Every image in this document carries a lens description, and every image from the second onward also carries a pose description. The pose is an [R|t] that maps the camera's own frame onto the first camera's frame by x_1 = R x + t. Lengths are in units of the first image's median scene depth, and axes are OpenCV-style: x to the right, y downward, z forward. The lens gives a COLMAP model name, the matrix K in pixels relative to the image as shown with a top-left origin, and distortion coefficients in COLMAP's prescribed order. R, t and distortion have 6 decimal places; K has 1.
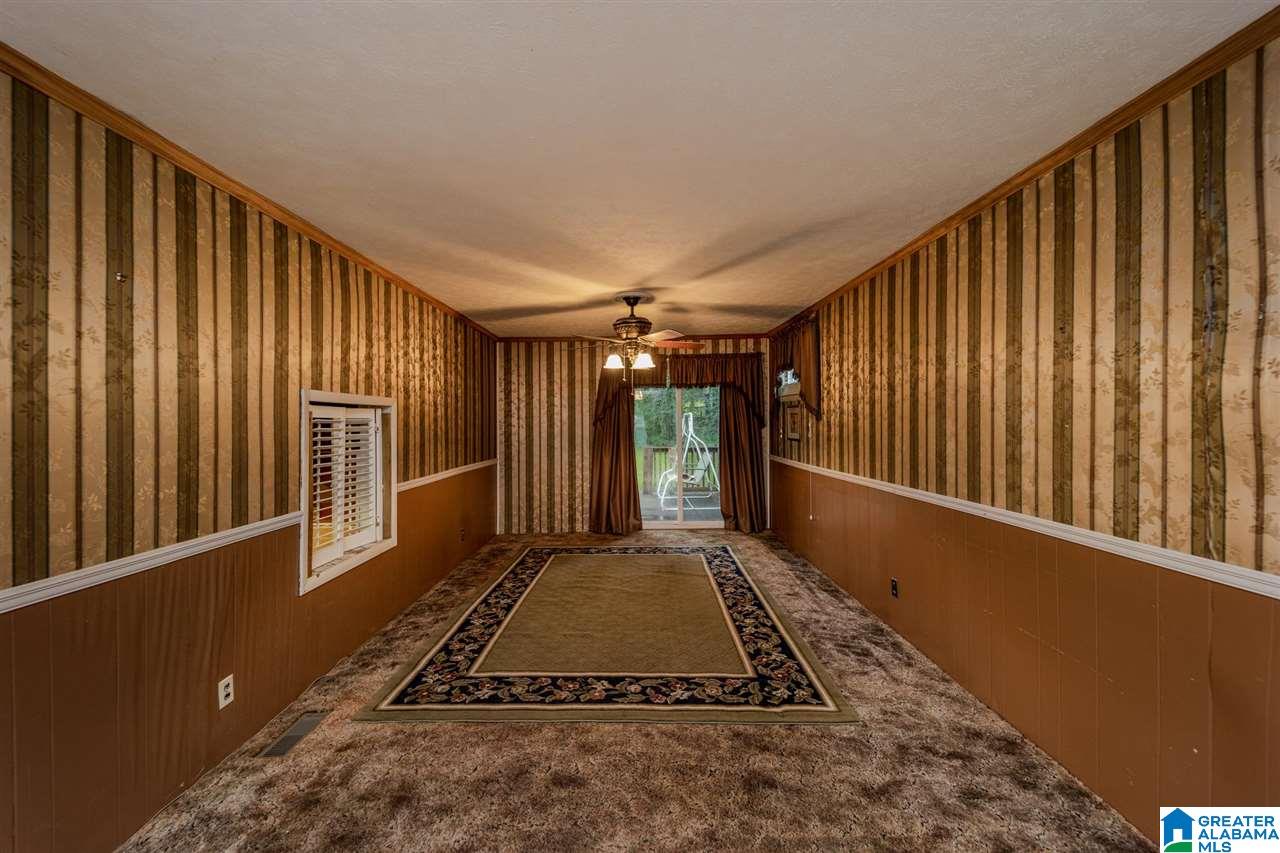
lens RADIAL K [[499.6, 0, 637.1], [0, 499.6, 419.2], [0, 0, 1]] dist [0.027953, -0.001089]
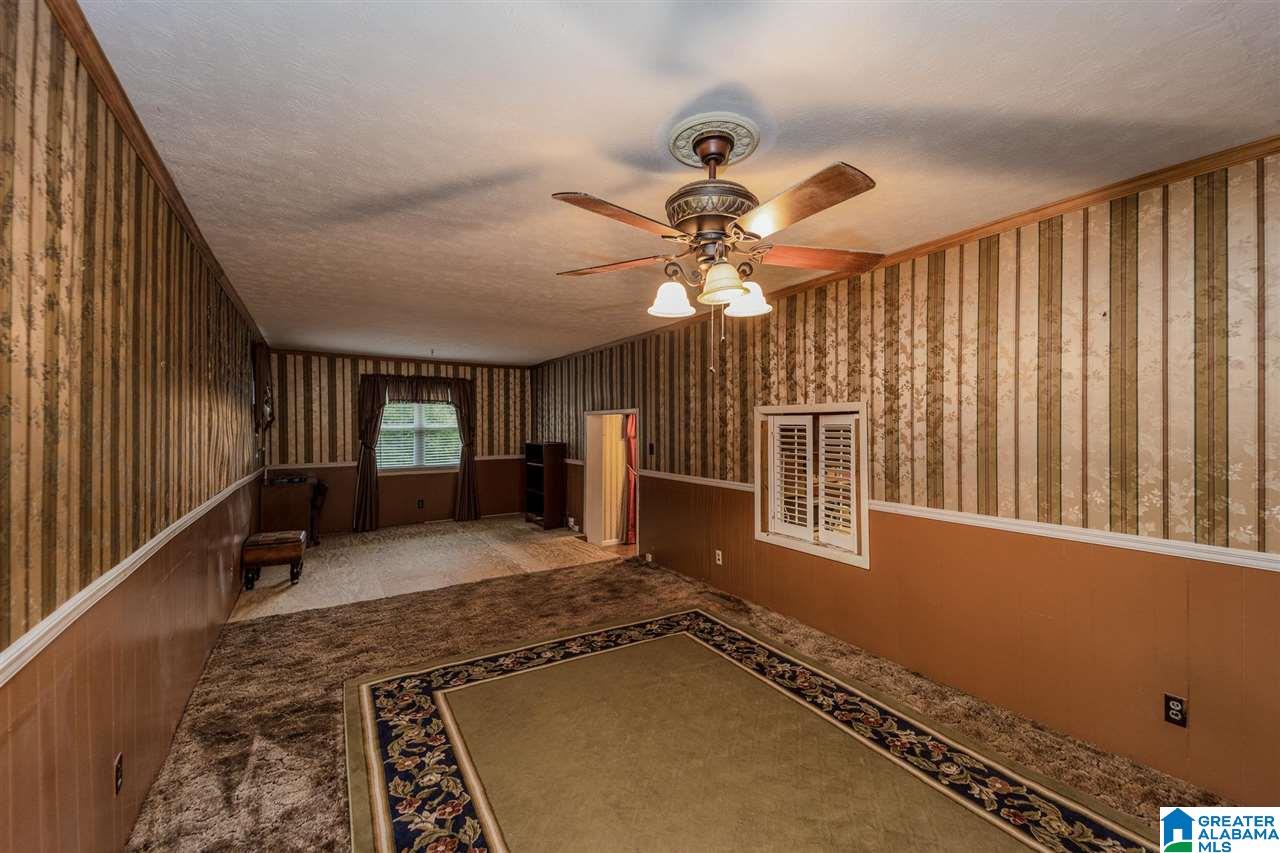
lens RADIAL K [[499.6, 0, 667.7], [0, 499.6, 424.1], [0, 0, 1]] dist [0.027953, -0.001089]
pose [[-0.825001, 0.006845, -0.565090, 0.345510], [0.006127, 0.999976, 0.003168, -0.009718], [0.565098, -0.000849, -0.825023, 1.728682]]
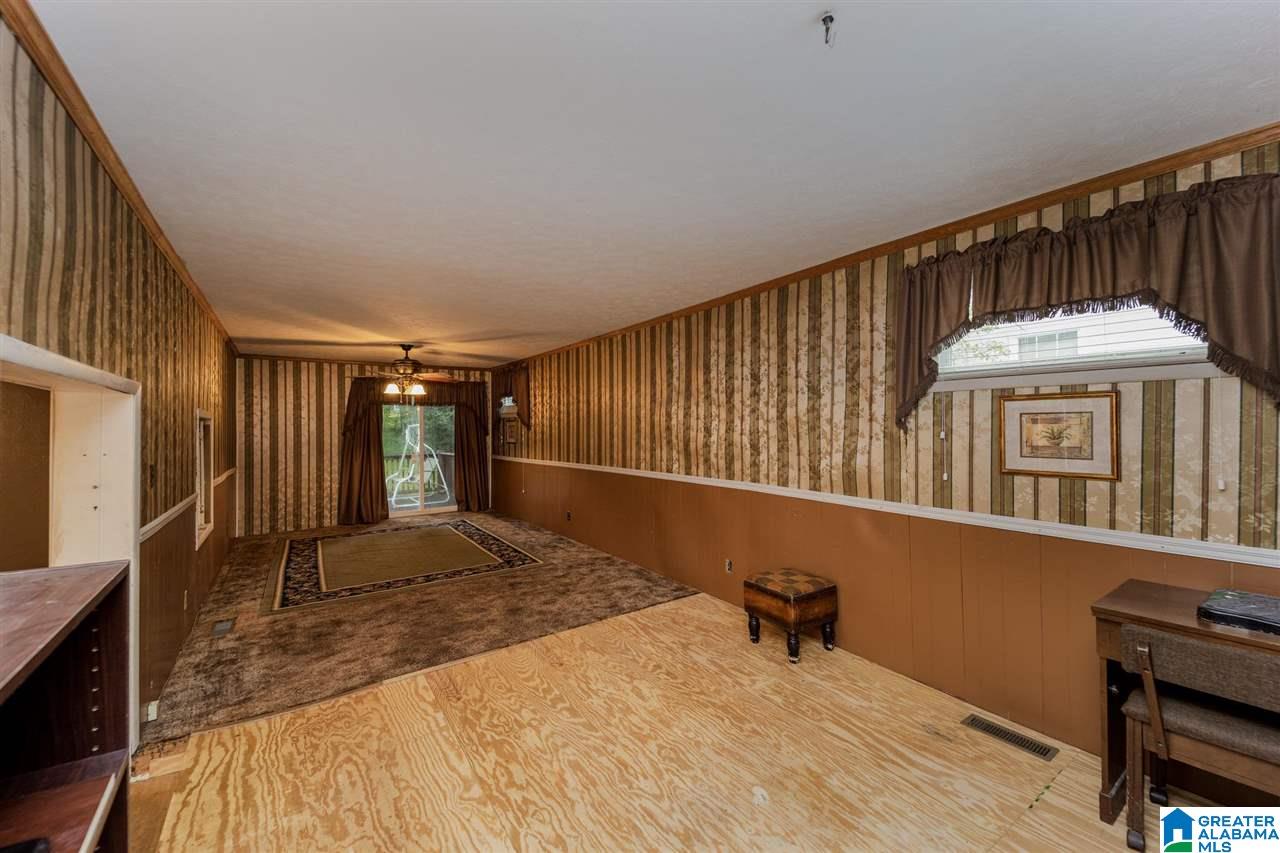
lens RADIAL K [[499.6, 0, 639.2], [0, 499.6, 426.8], [0, 0, 1]] dist [0.027953, -0.001089]
pose [[0.823647, 0.003429, 0.567093, -0.363217], [0.000520, 0.999977, -0.006800, 0.003288], [-0.567103, 0.005896, 0.823626, -0.745253]]
